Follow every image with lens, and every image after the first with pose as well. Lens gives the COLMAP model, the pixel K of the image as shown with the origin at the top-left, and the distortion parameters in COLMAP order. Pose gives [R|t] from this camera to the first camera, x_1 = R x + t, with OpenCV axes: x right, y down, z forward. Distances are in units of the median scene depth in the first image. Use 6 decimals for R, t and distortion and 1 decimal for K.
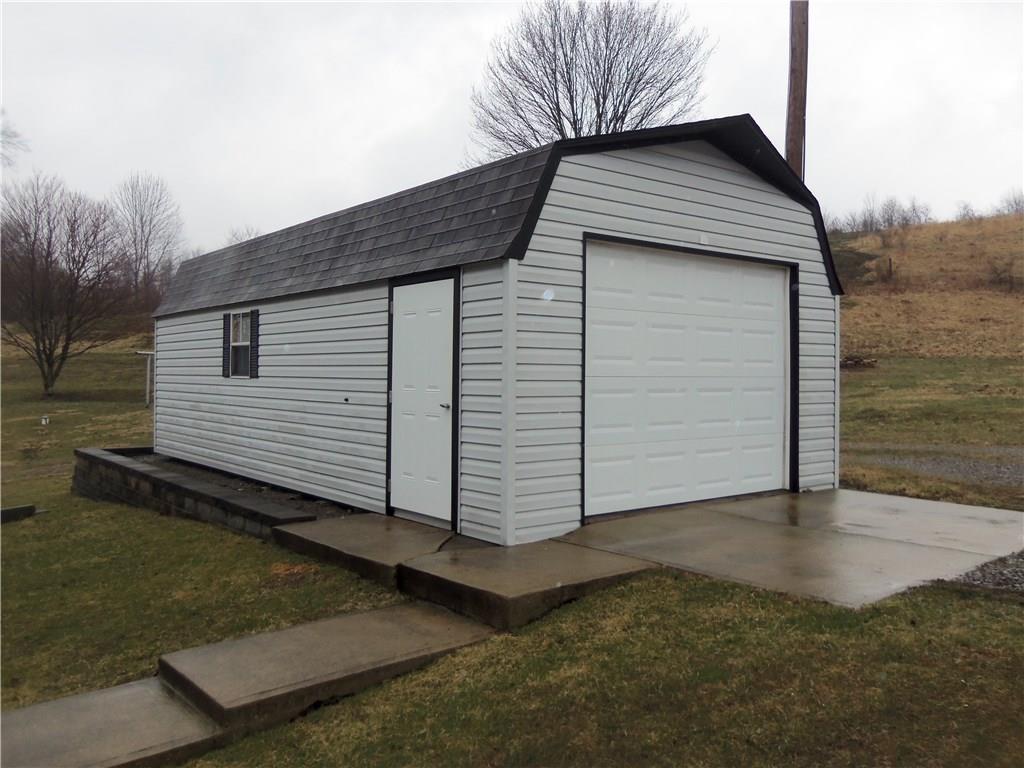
lens RADIAL K [[841.7, 0, 510.8], [0, 841.7, 380.6], [0, 0, 1]] dist [-0.012242, -0.004198]
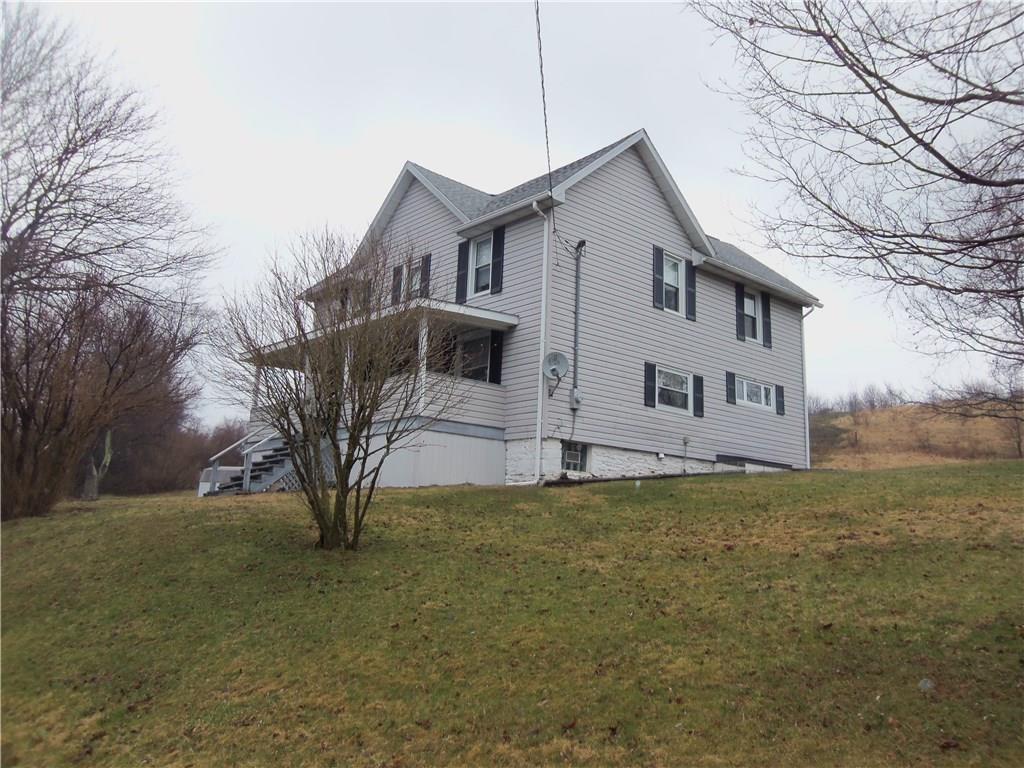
lens RADIAL K [[841.7, 0, 513.4], [0, 841.7, 384.0], [0, 0, 1]] dist [-0.012242, -0.004198]
pose [[0.999838, 0.017741, 0.002934, -0.191579], [-0.016820, 0.980378, -0.196410, 0.086344], [-0.006361, 0.196328, 0.980518, -0.553739]]
